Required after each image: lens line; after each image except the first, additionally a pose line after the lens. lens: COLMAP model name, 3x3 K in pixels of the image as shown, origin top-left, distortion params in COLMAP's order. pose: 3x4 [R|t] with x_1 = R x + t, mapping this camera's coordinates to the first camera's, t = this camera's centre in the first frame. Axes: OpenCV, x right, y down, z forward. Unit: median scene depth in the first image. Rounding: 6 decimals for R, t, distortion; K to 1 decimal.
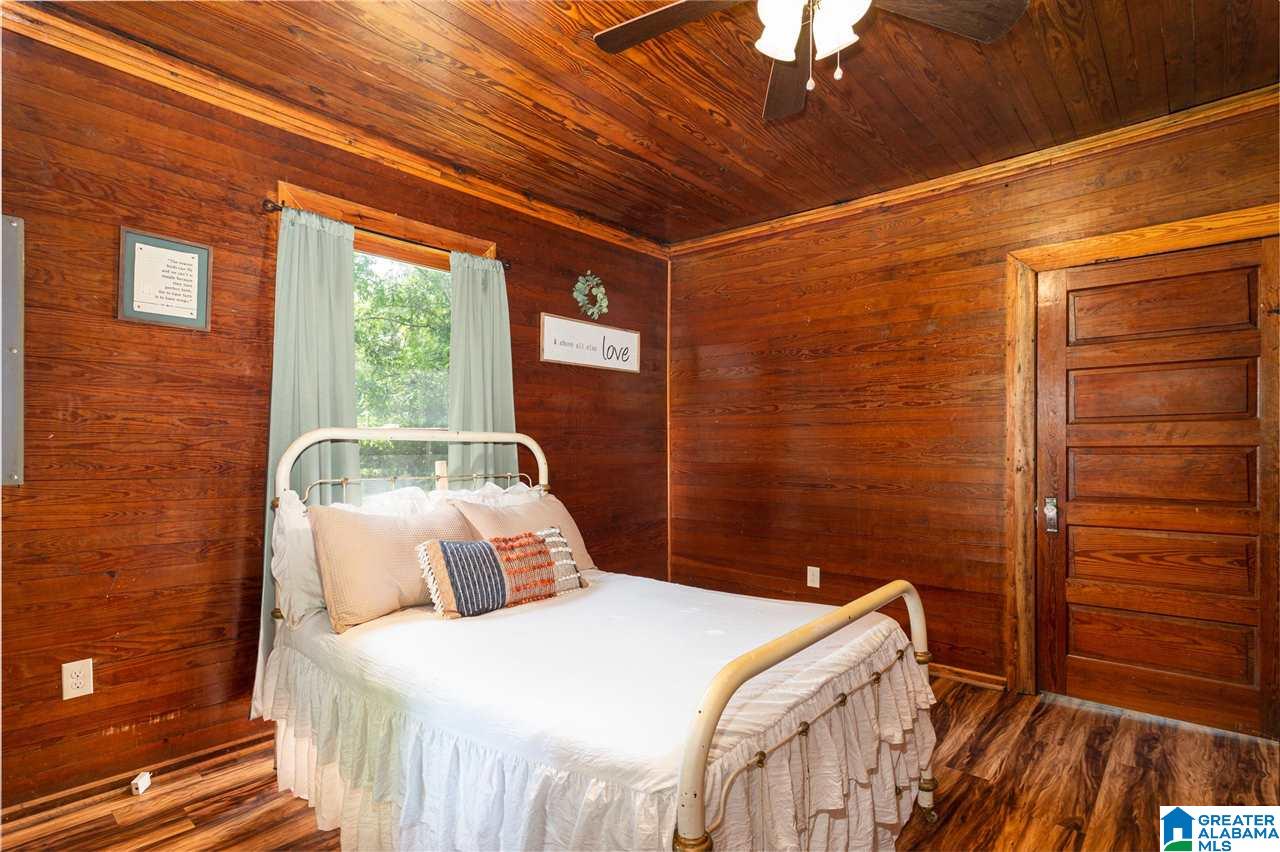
lens RADIAL K [[640.0, 0, 639.0], [0, 640.0, 448.9], [0, 0, 1]] dist [0.000566, 0.000516]
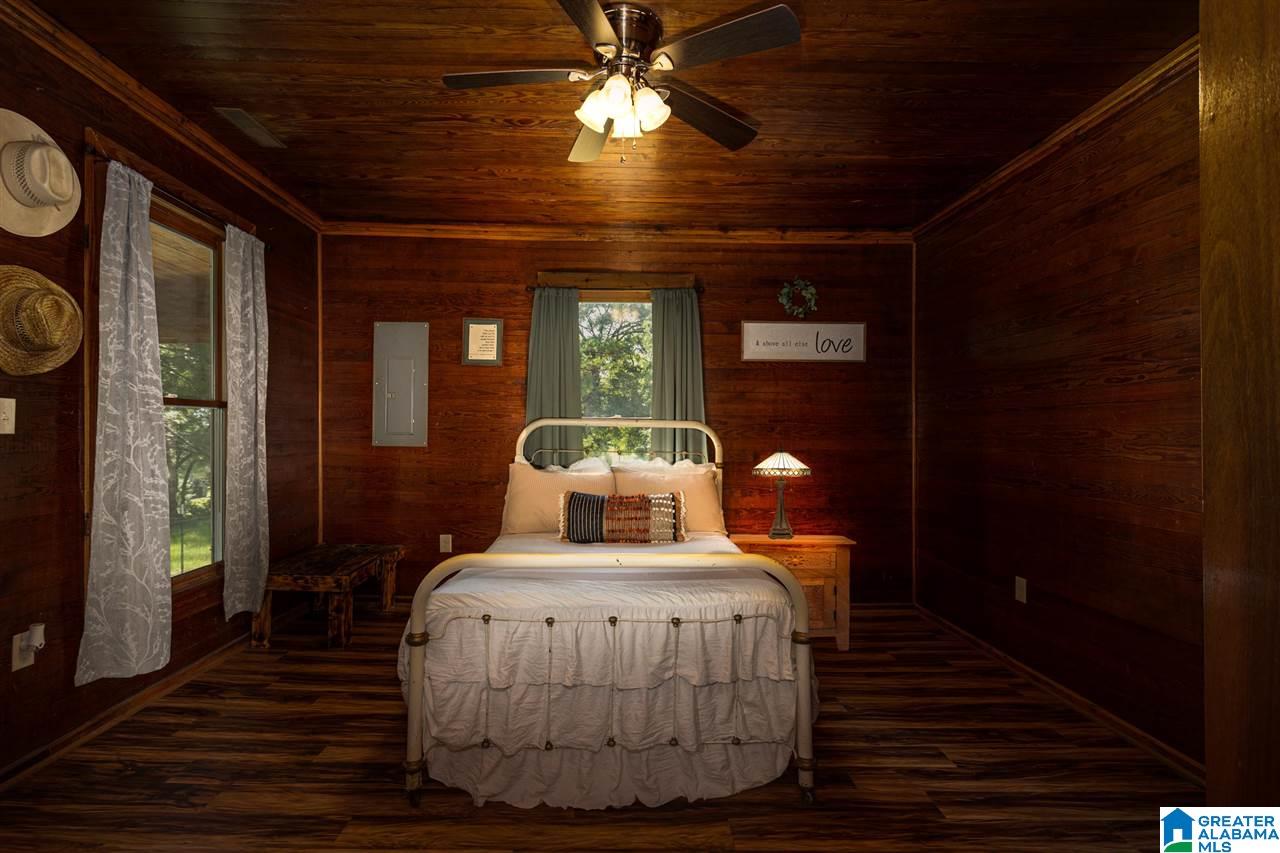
lens RADIAL K [[622.1, 0, 643.3], [0, 622.1, 430.8], [0, 0, 1]] dist [0.000350, 0.000509]
pose [[0.669172, 0.006225, -0.743081, 0.613431], [-0.013313, 0.999905, -0.003613, 0.000312], [0.742988, 0.012310, 0.669192, 0.084347]]
